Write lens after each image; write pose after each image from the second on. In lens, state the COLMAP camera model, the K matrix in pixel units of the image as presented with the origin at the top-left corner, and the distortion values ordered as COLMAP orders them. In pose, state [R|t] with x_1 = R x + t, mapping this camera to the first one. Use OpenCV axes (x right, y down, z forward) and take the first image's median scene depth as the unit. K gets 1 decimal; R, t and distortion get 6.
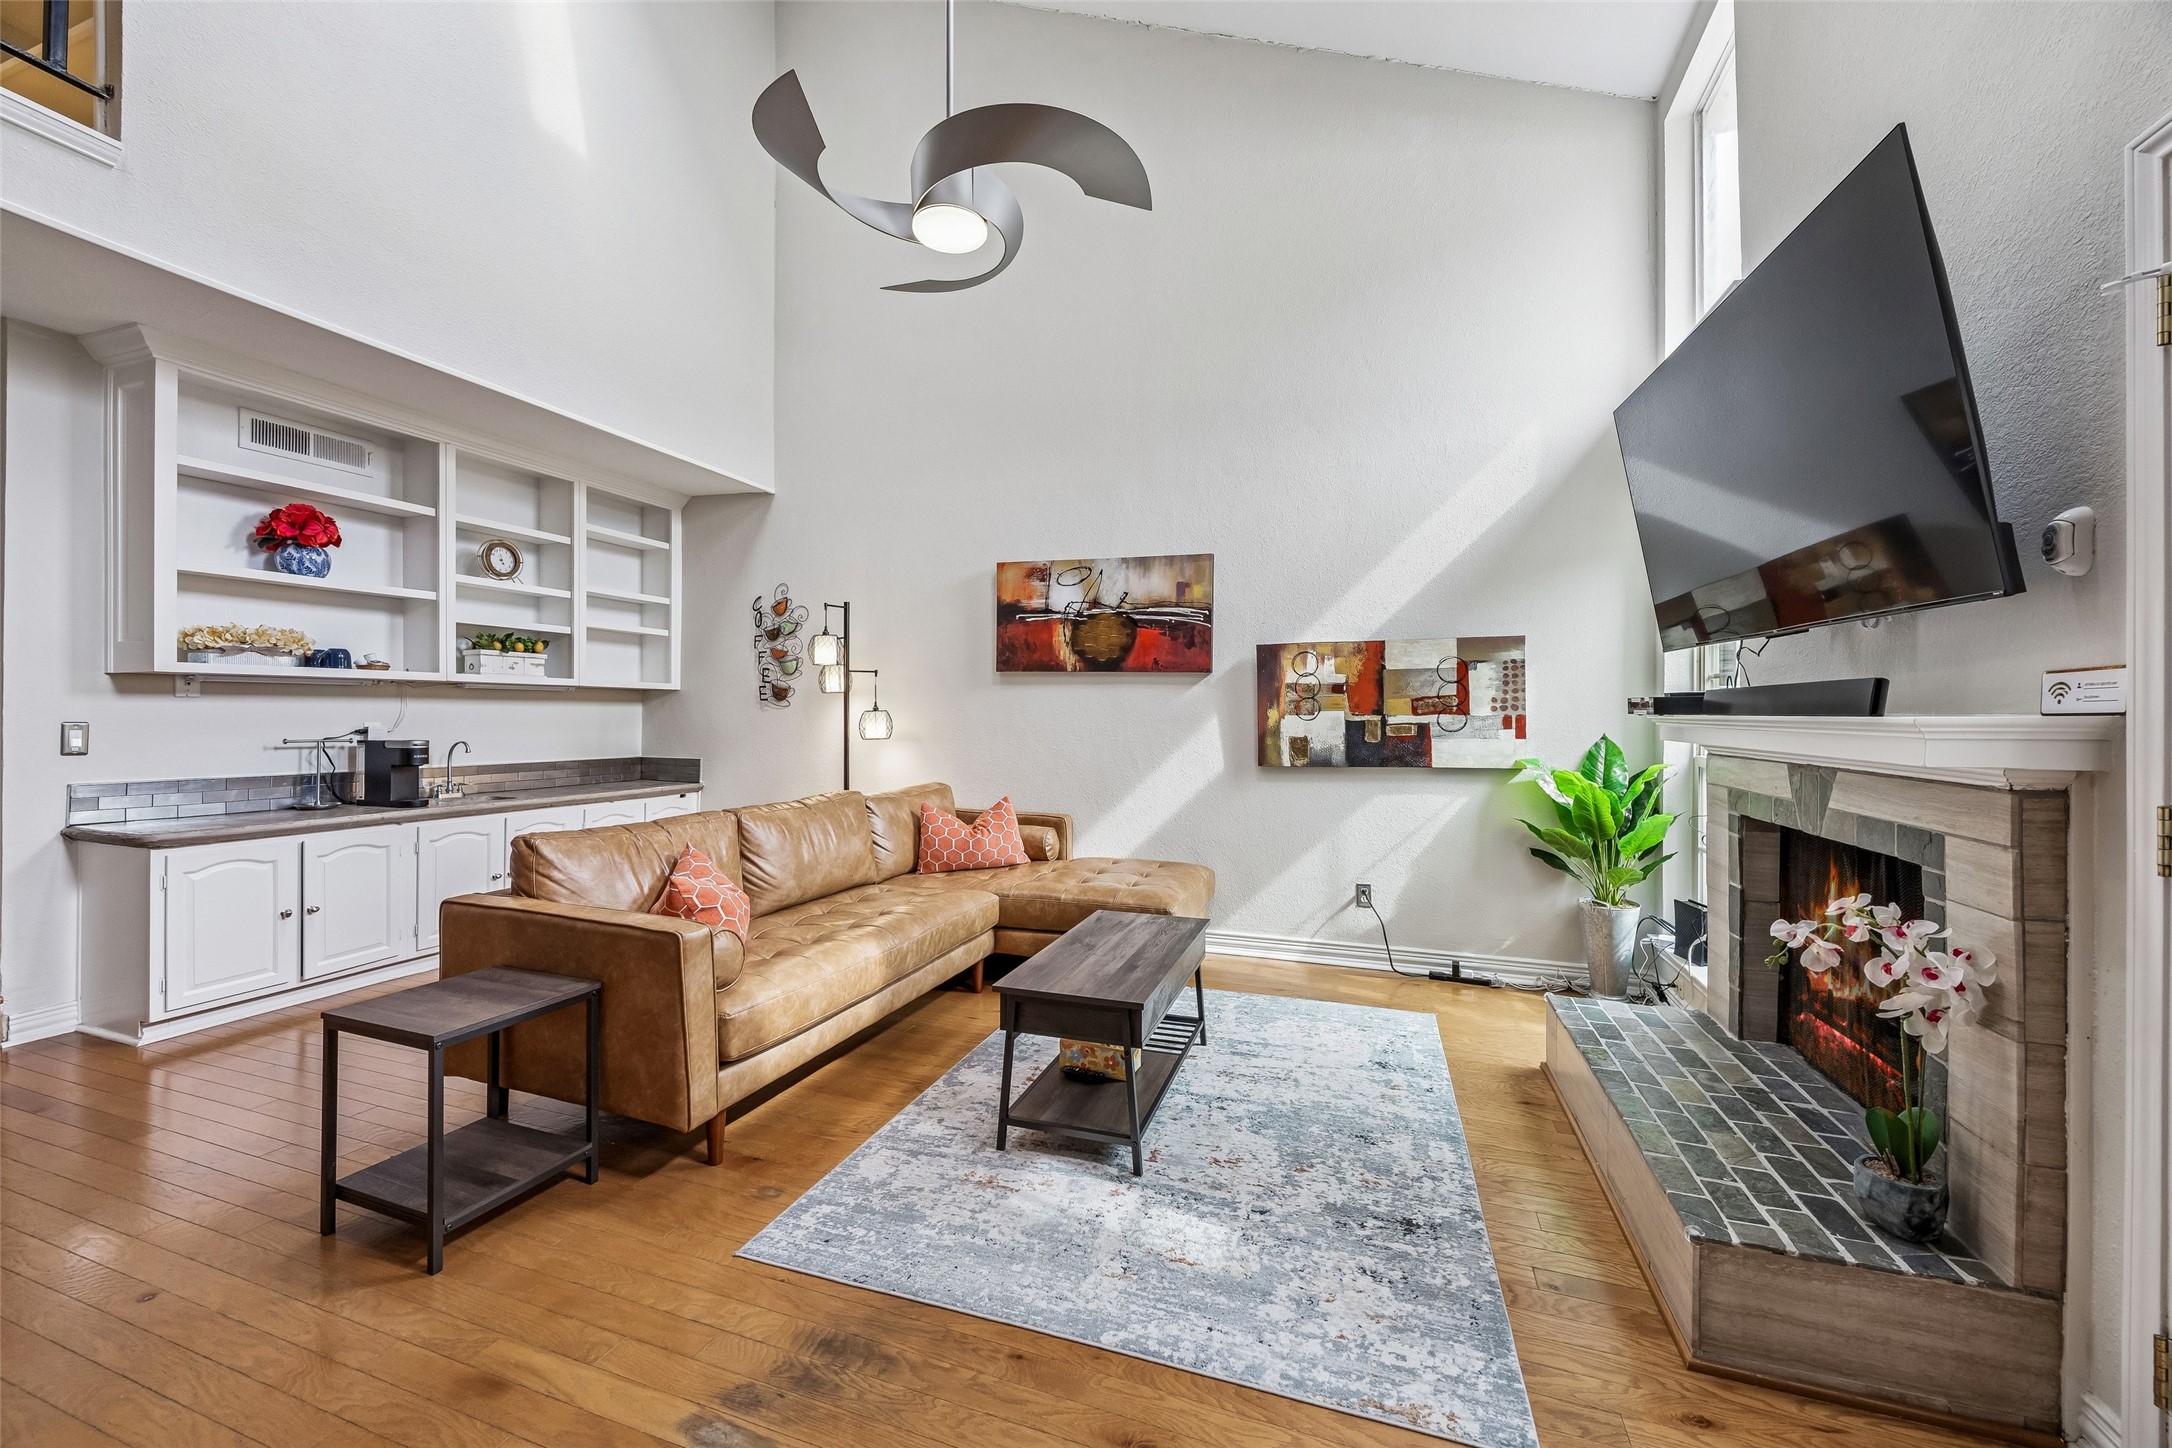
lens RADIAL K [[839.4, 0, 1100.8], [0, 839.4, 720.9], [0, 0, 1]] dist [0.002268, 0.000745]
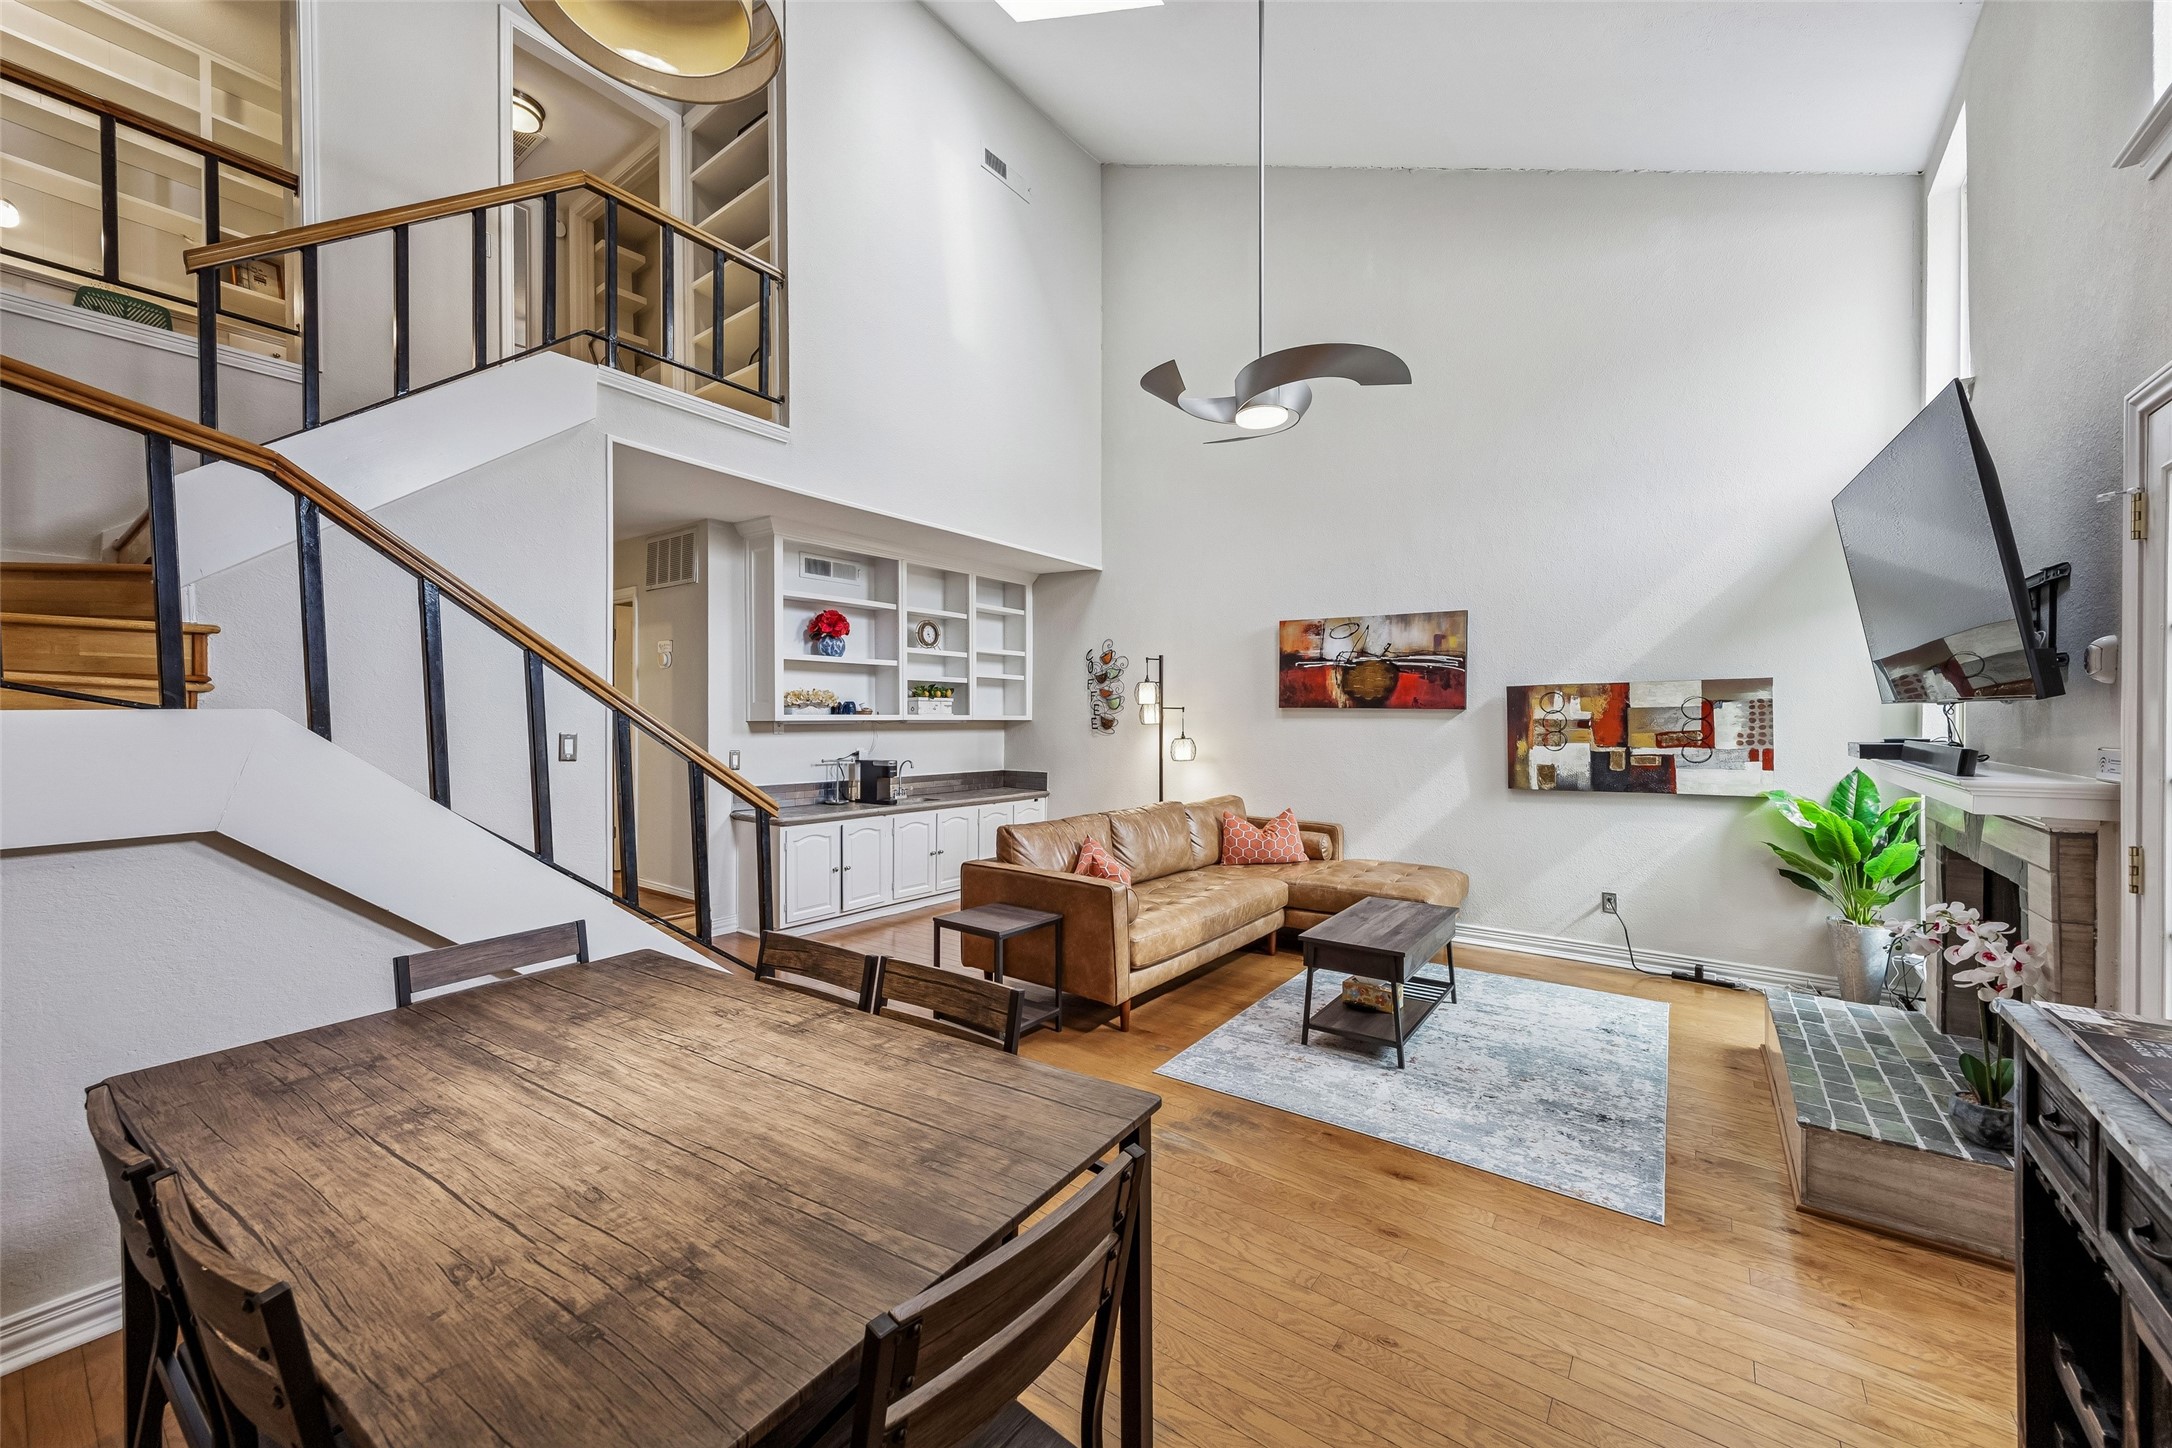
lens RADIAL K [[839.4, 0, 1080.3], [0, 839.4, 733.6], [0, 0, 1]] dist [0.002268, 0.000745]
pose [[0.950350, 0.000434, -0.311183, -0.022363], [0.002707, 0.999950, 0.009661, -0.045530], [0.311171, -0.010024, 0.950301, -0.386461]]
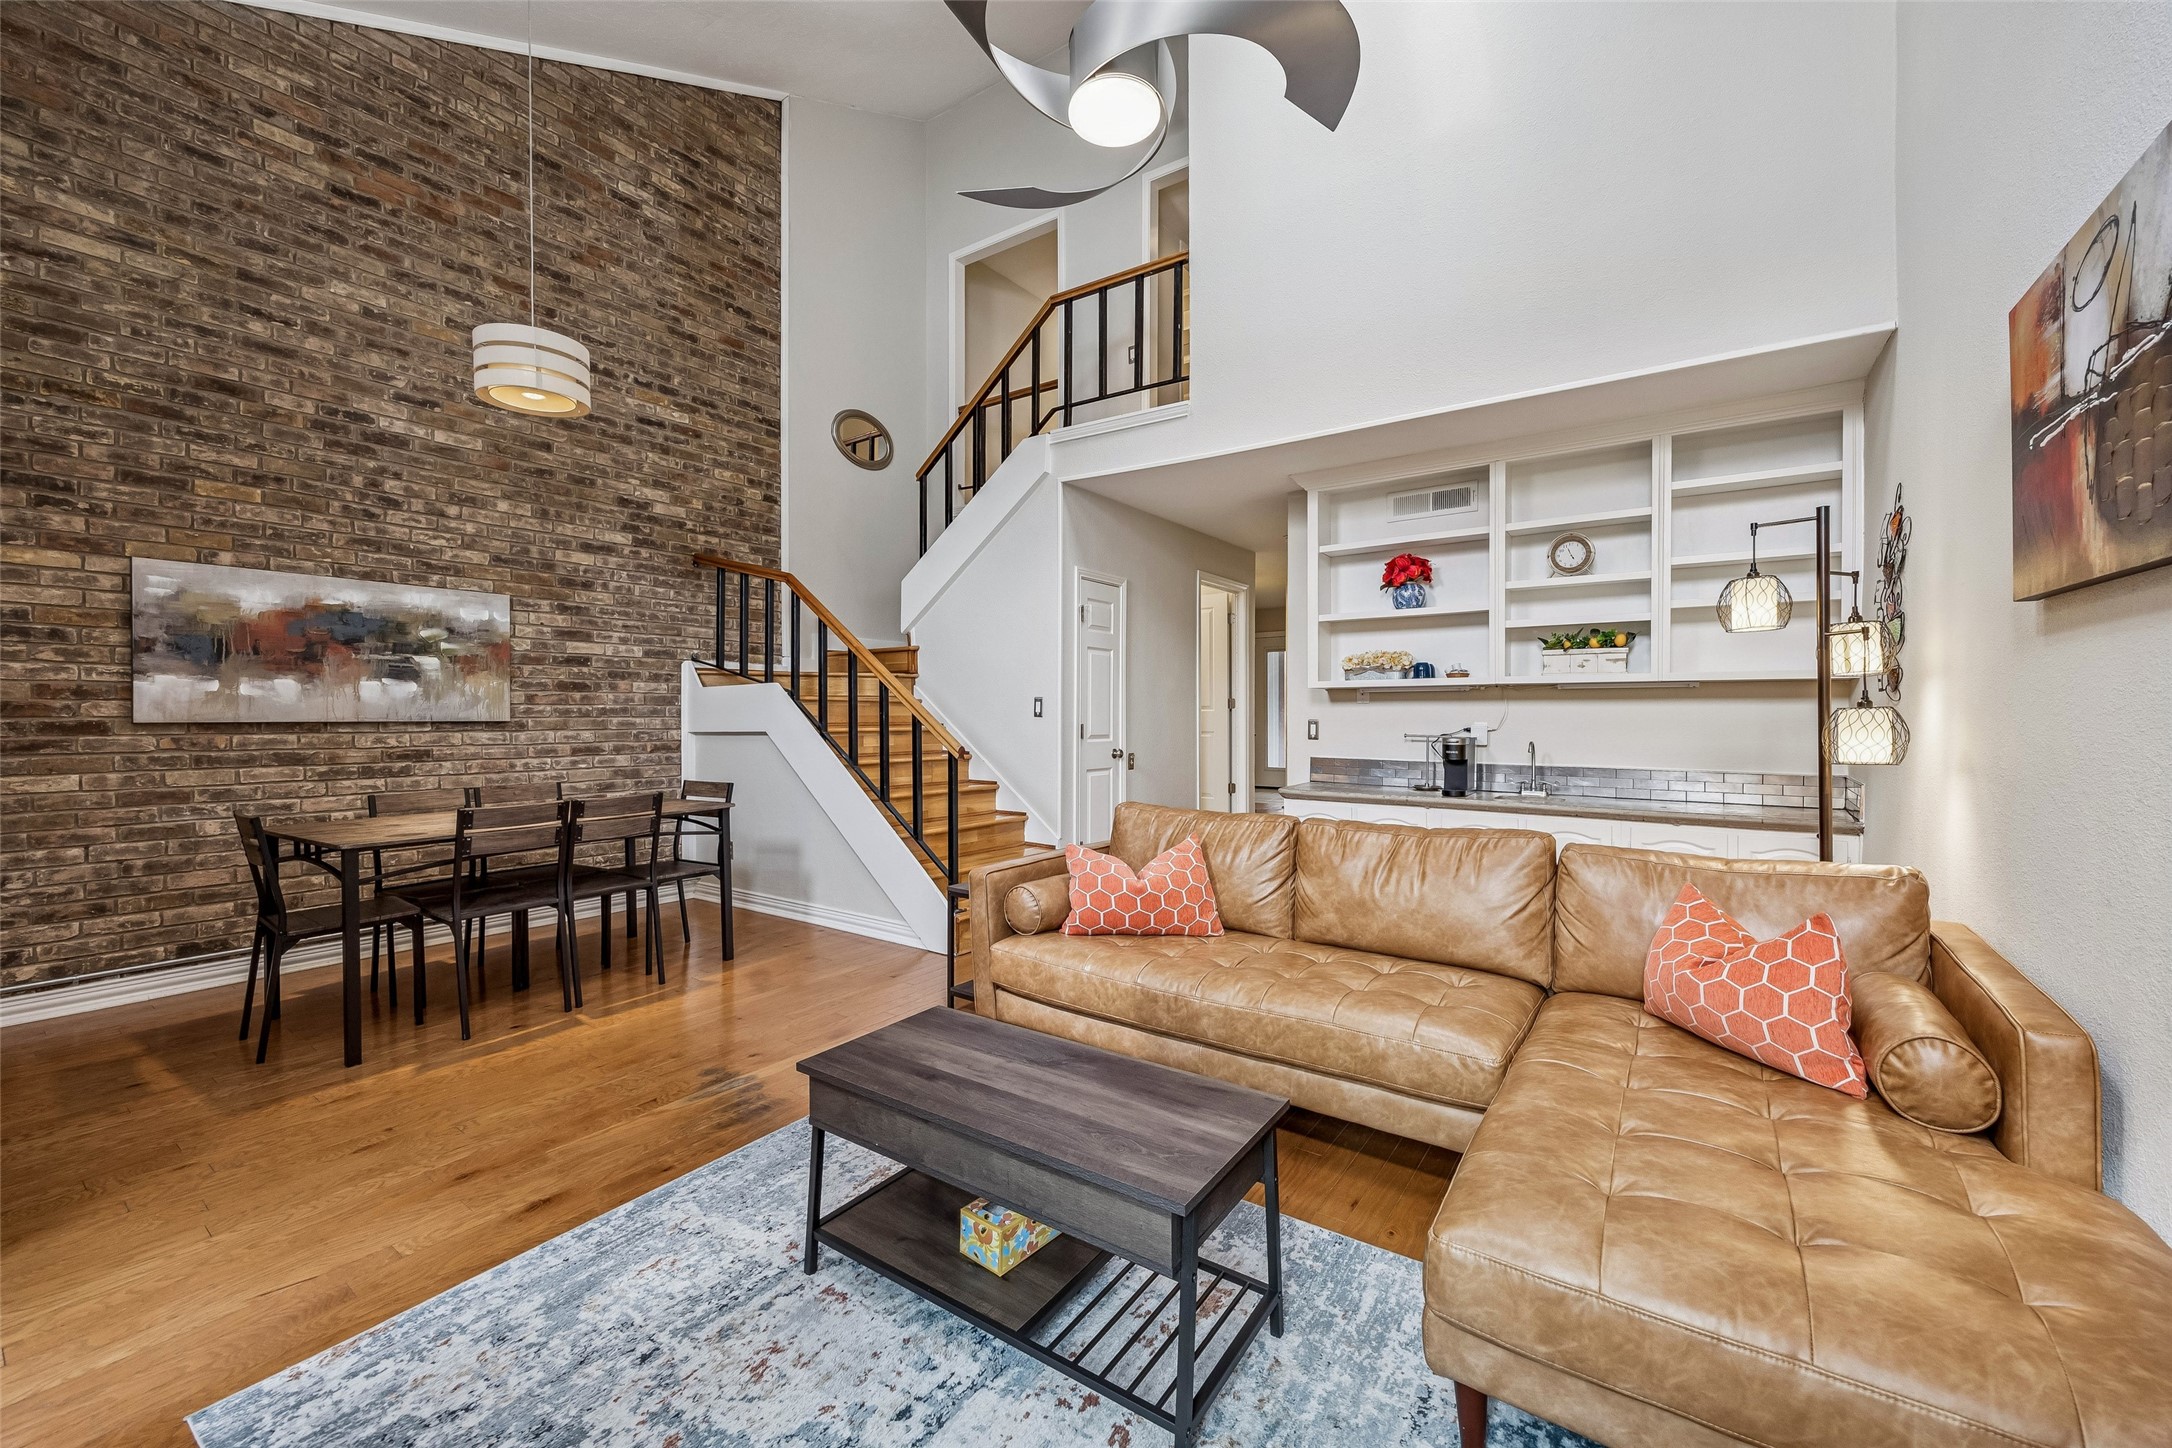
lens RADIAL K [[839.4, 0, 1066.8], [0, 839.4, 724.6], [0, 0, 1]] dist [0.002268, 0.000745]
pose [[-0.290760, 0.011811, -0.956723, 0.498993], [-0.007375, 0.999866, 0.014585, -0.008475], [0.956768, 0.011297, -0.290634, 0.973584]]
